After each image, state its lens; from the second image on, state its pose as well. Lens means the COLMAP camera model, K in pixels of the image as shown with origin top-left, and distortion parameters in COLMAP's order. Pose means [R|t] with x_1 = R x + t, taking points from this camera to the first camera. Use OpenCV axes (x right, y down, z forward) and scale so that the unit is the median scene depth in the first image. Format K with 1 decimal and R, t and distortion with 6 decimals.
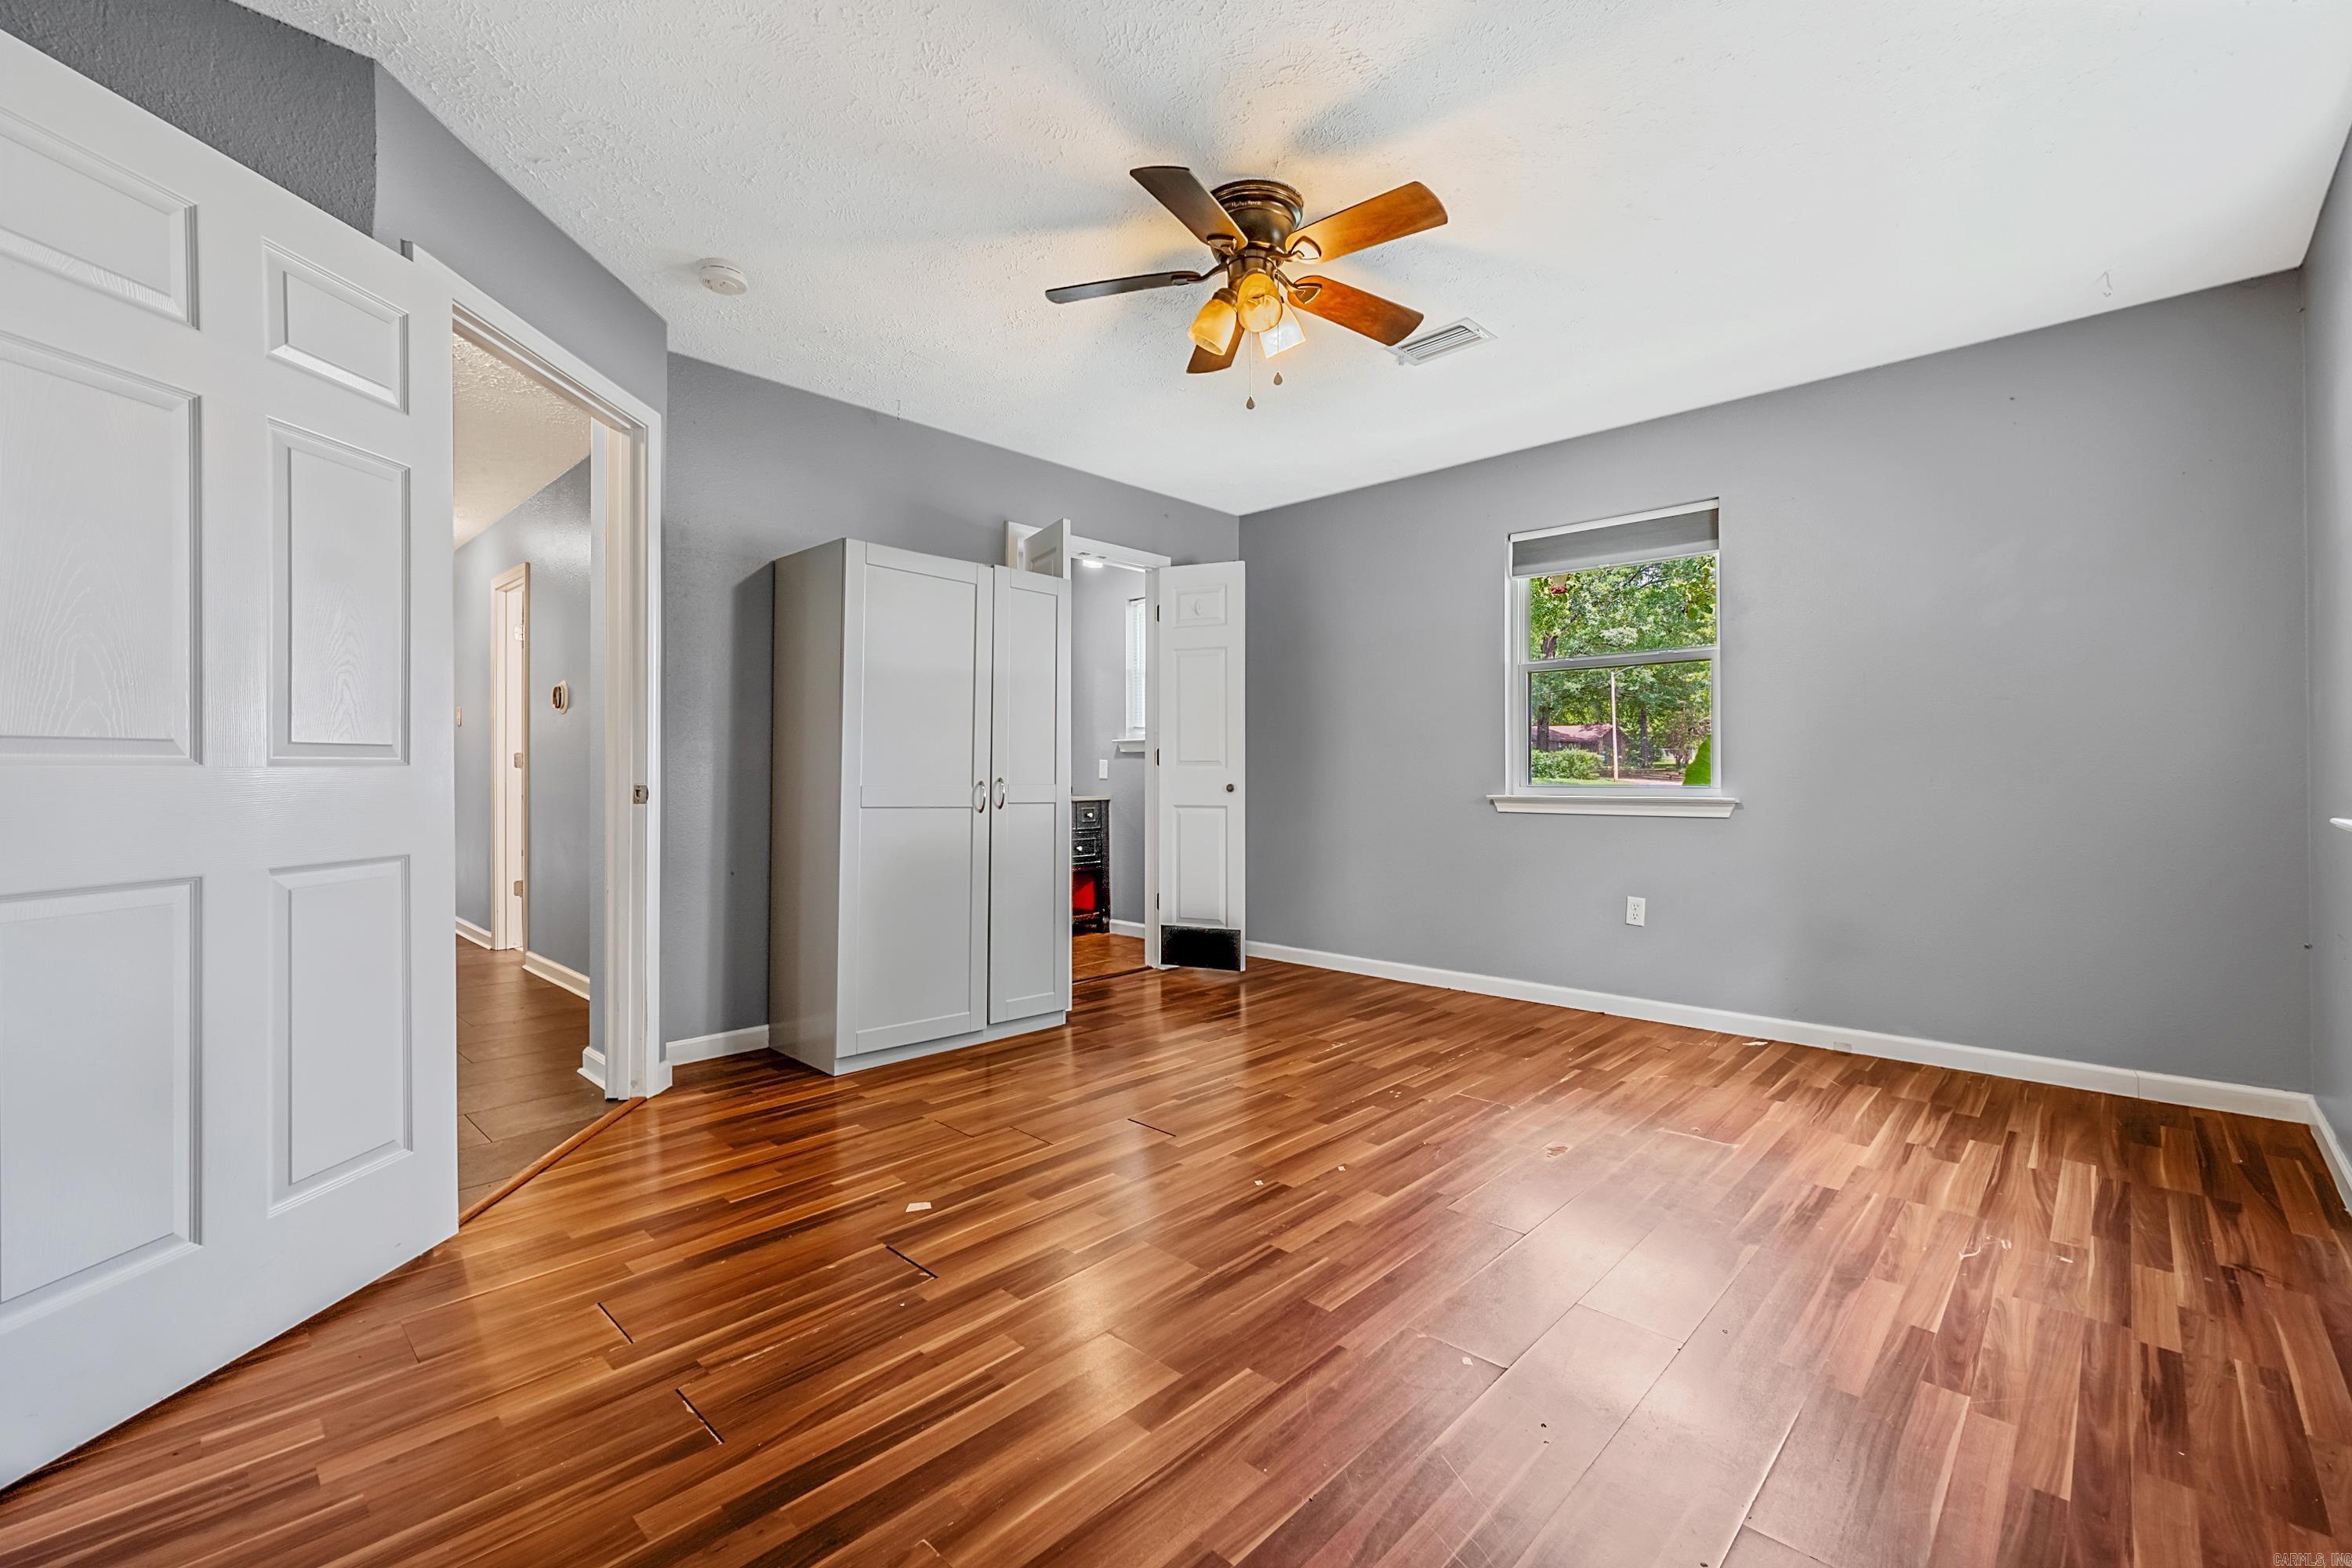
lens RADIAL K [[992.9, 0, 1162.3], [0, 992.9, 756.9], [0, 0, 1]] dist [-0.000835, -0.001109]
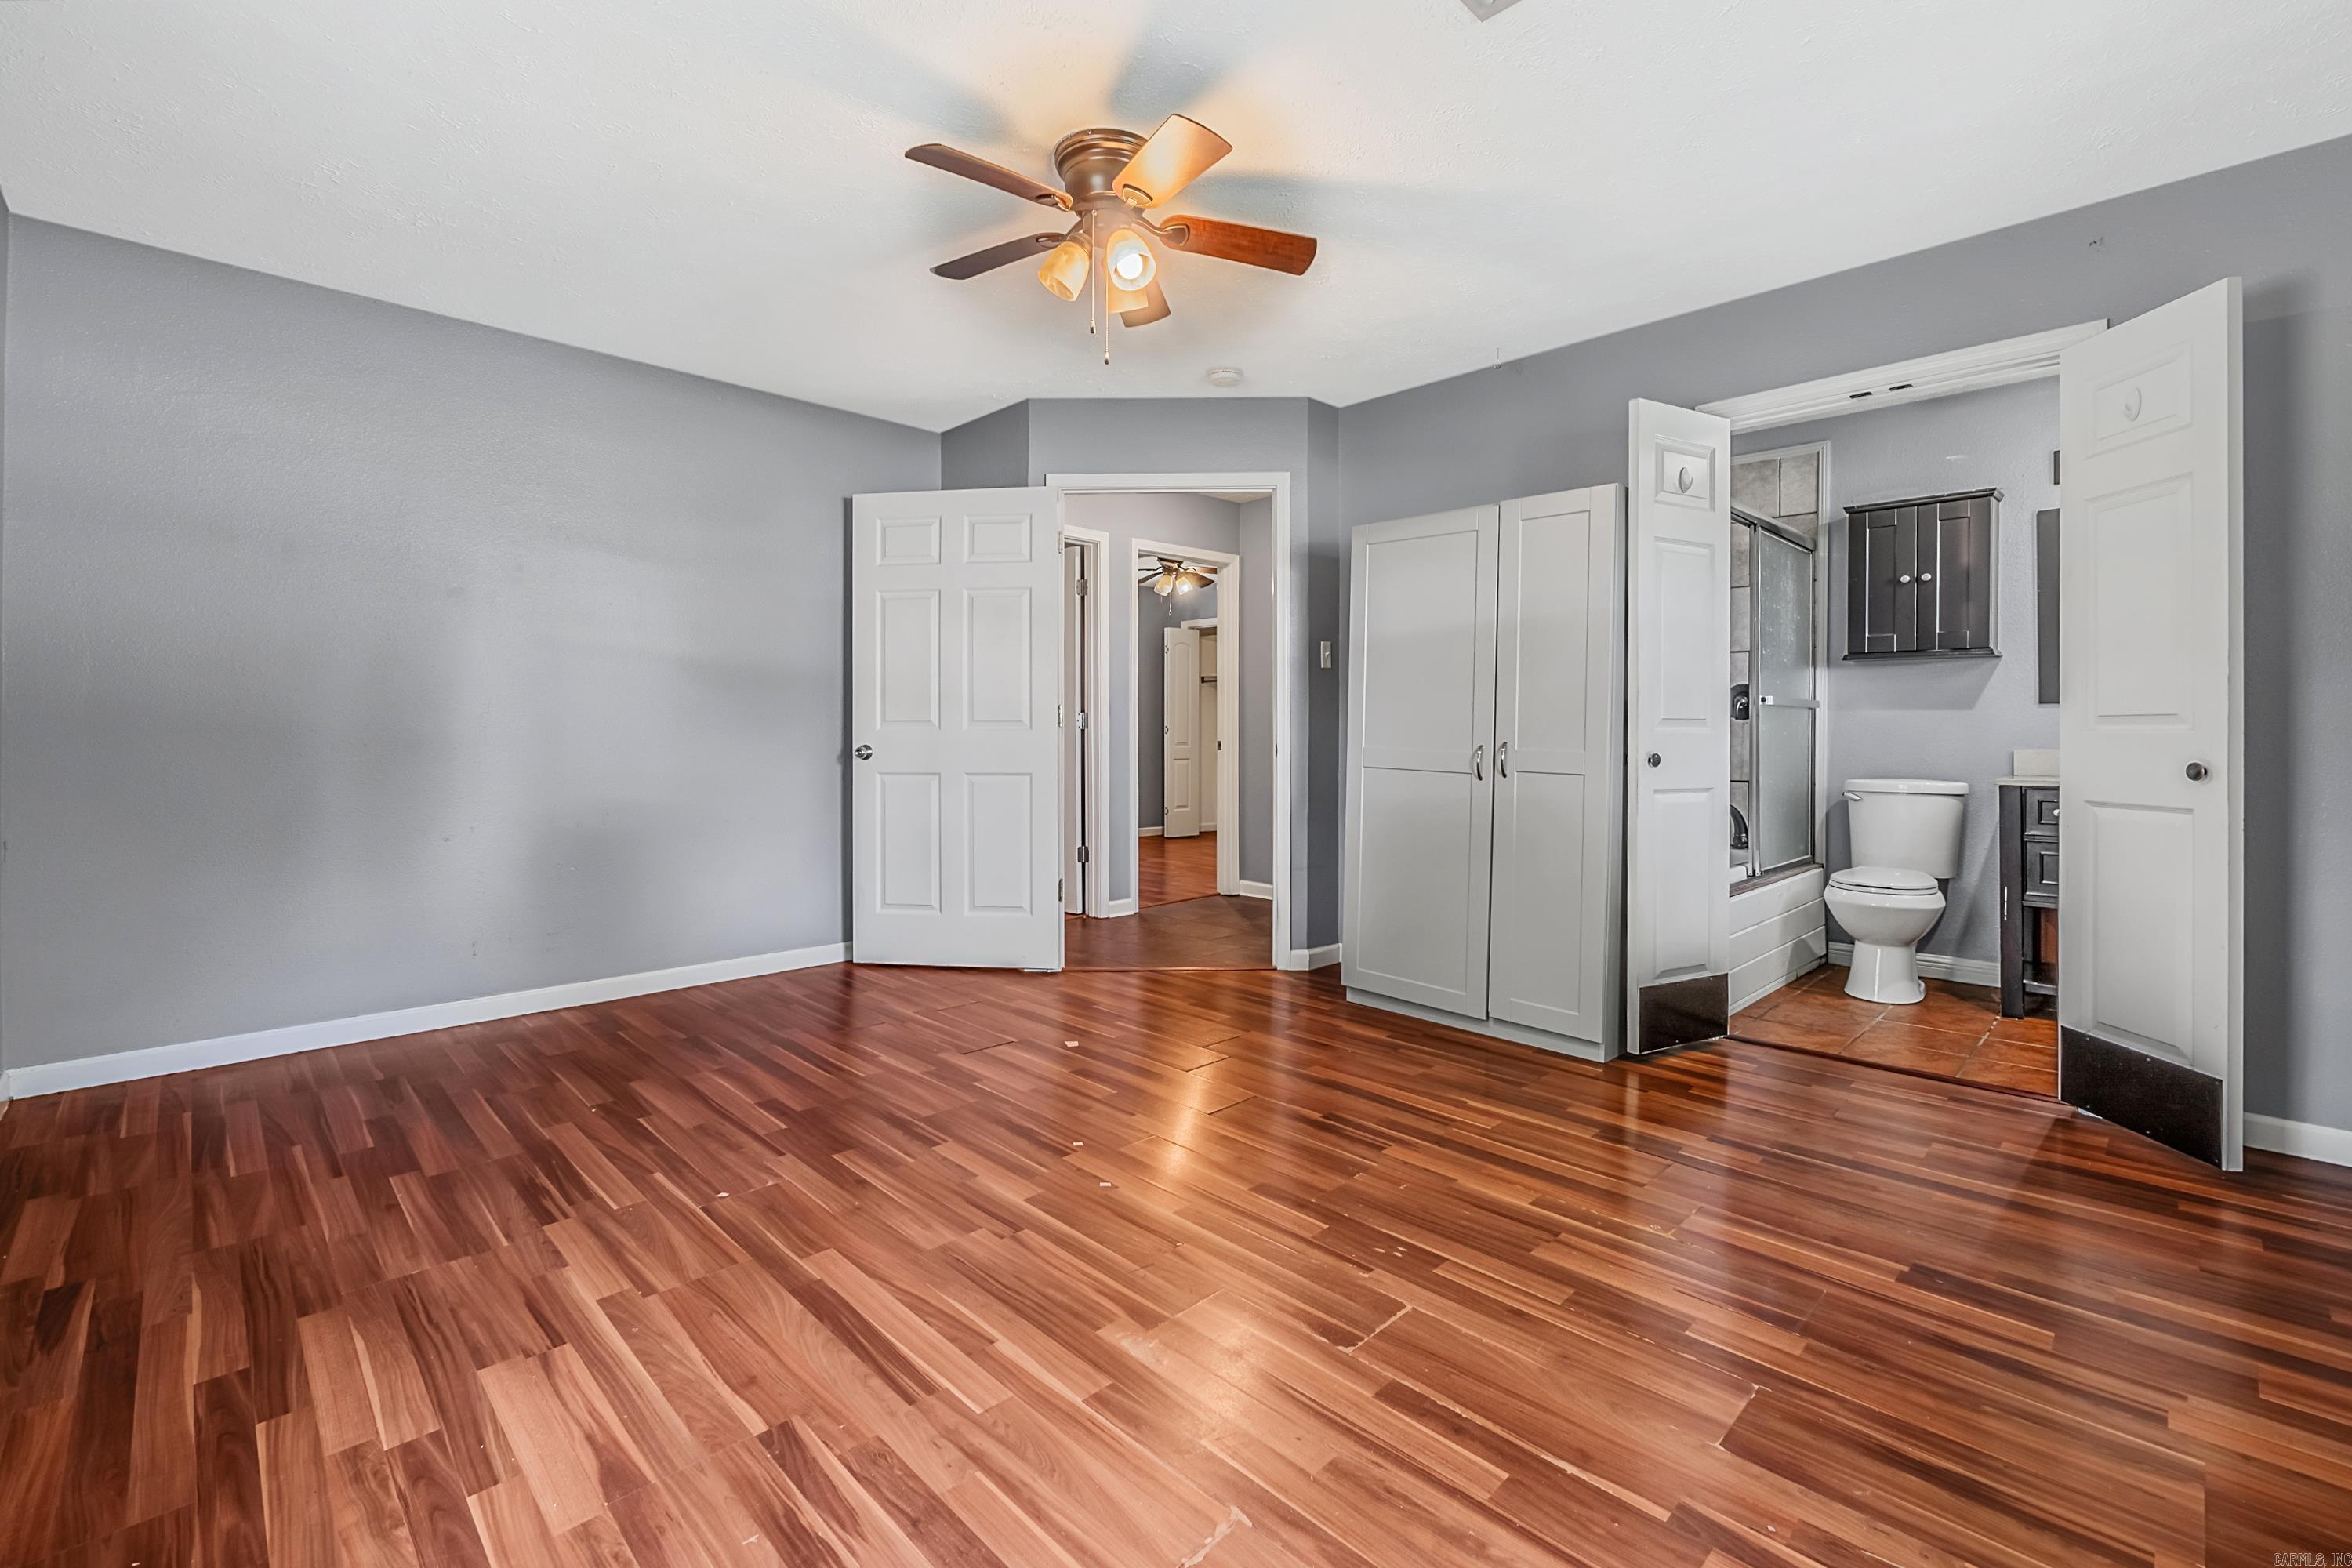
lens RADIAL K [[1010.8, 0, 1216.5], [0, 1010.8, 738.9], [0, 0, 1]] dist [-0.010190, 0.000432]
pose [[-0.002301, 0.005345, -0.999983, 1.125418], [0.009316, 0.999942, 0.005323, 0.017225], [0.999954, -0.009304, -0.002351, 1.159576]]
